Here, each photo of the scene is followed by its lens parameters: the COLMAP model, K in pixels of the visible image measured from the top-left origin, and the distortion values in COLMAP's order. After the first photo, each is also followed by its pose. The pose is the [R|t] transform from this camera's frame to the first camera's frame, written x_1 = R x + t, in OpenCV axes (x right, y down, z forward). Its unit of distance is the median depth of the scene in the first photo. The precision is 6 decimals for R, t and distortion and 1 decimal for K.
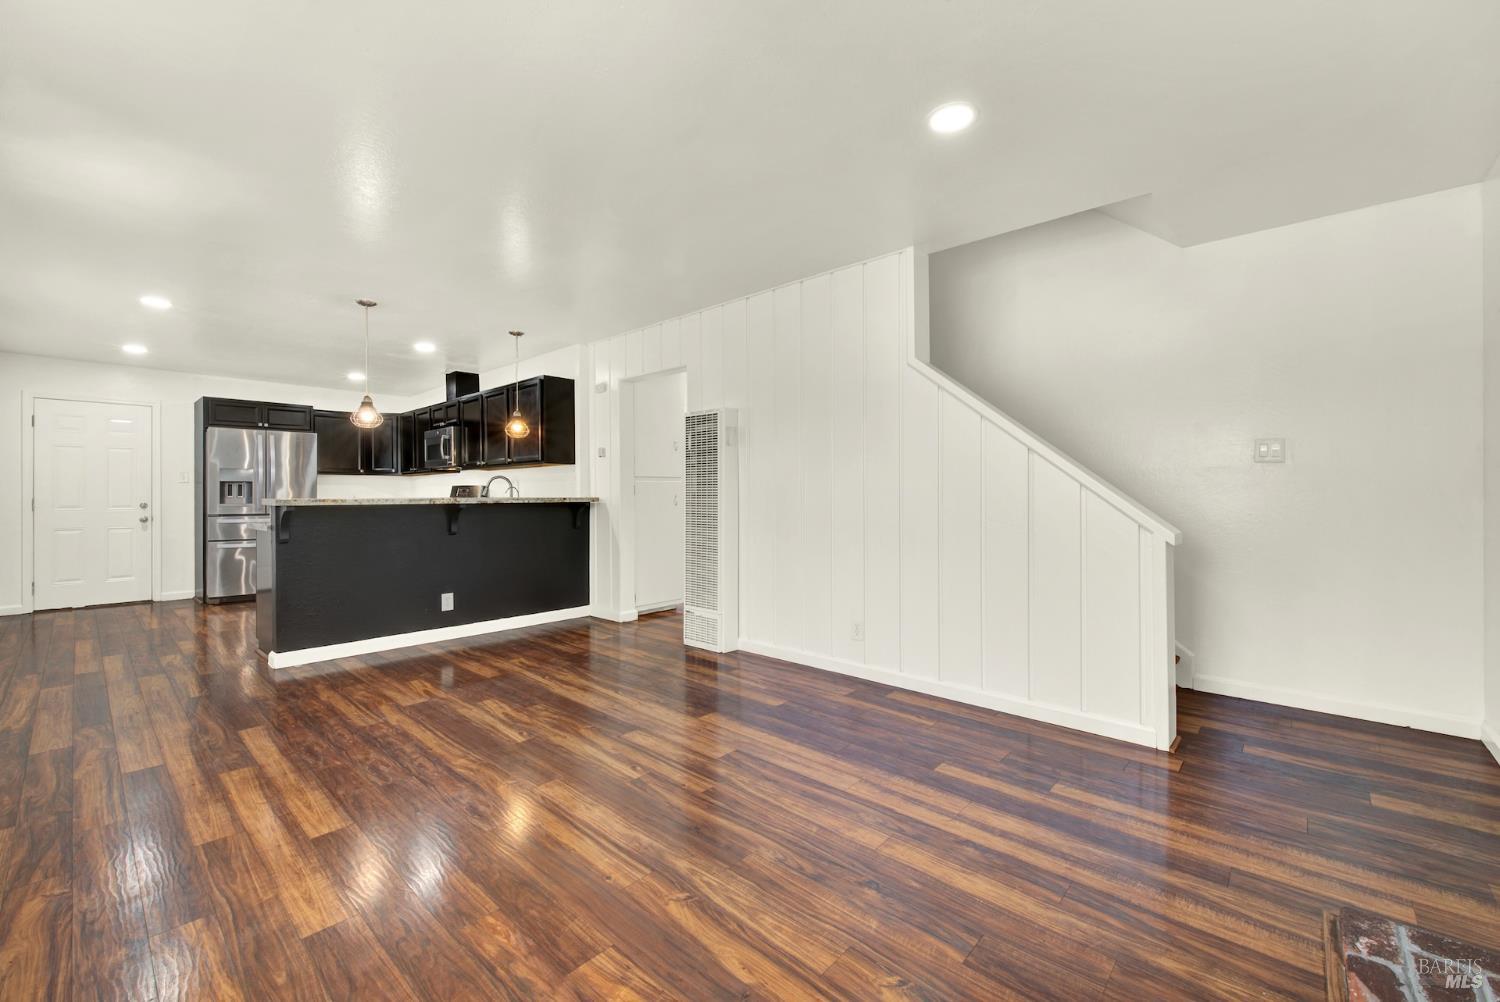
lens RADIAL K [[609.7, 0, 746.9], [0, 609.7, 490.4], [0, 0, 1]] dist [-0.001423, -0.000957]
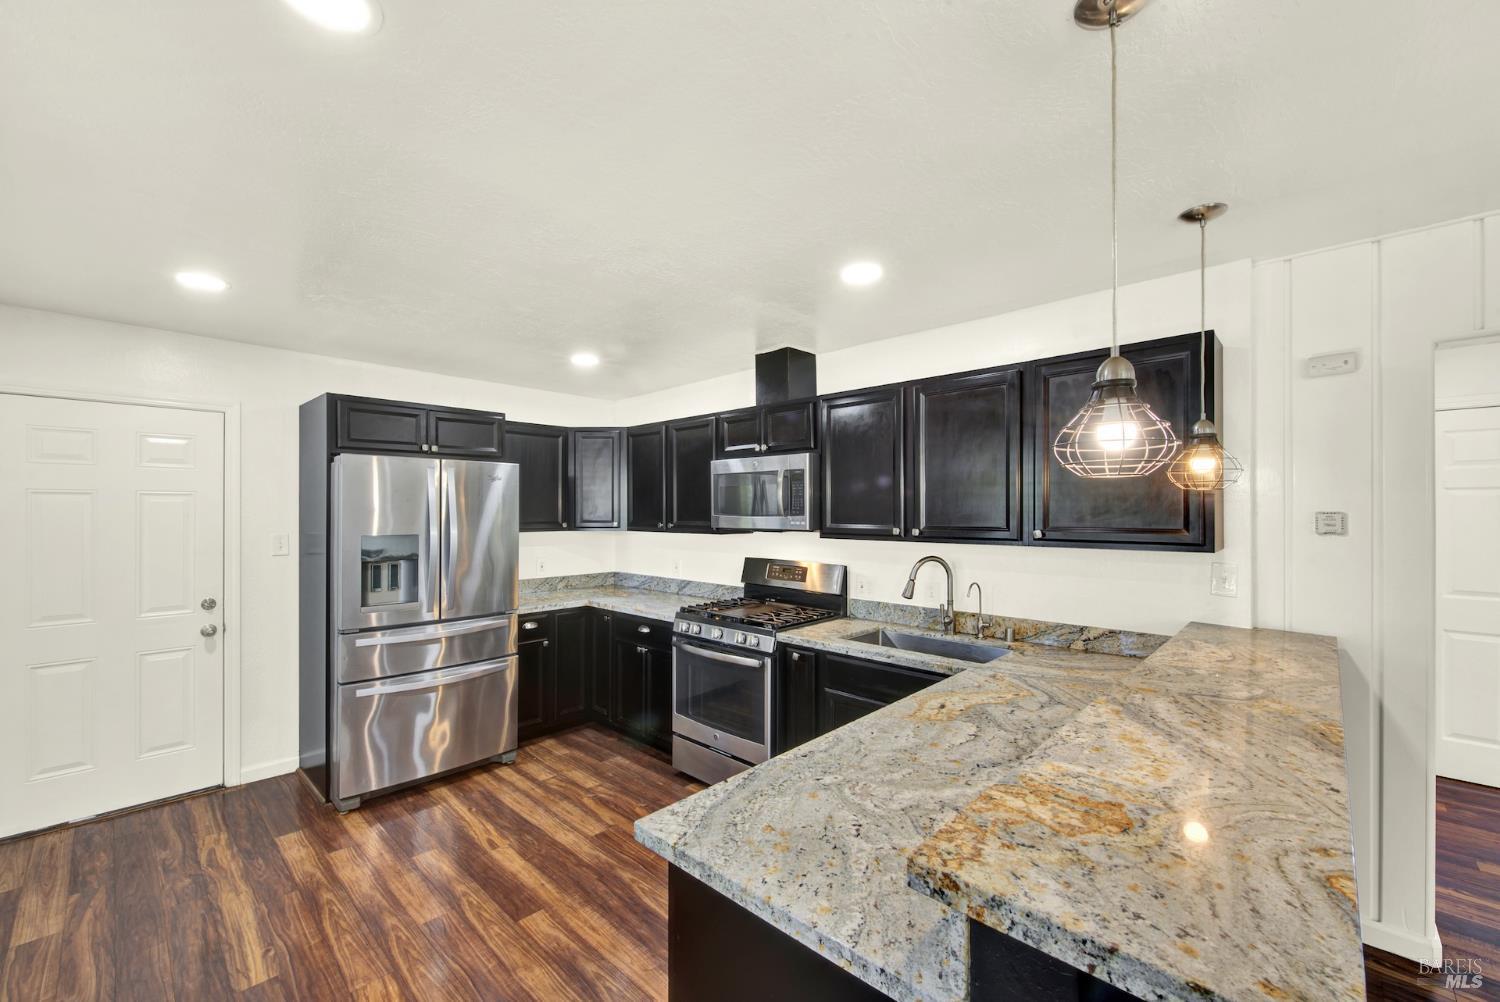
lens RADIAL K [[609.7, 0, 761.0], [0, 609.7, 502.9], [0, 0, 1]] dist [-0.001423, -0.000957]
pose [[0.999667, 0.003578, -0.025559, -1.137137], [-0.003621, 0.999992, -0.001617, -0.138881], [0.025553, 0.001709, 0.999672, 1.104670]]
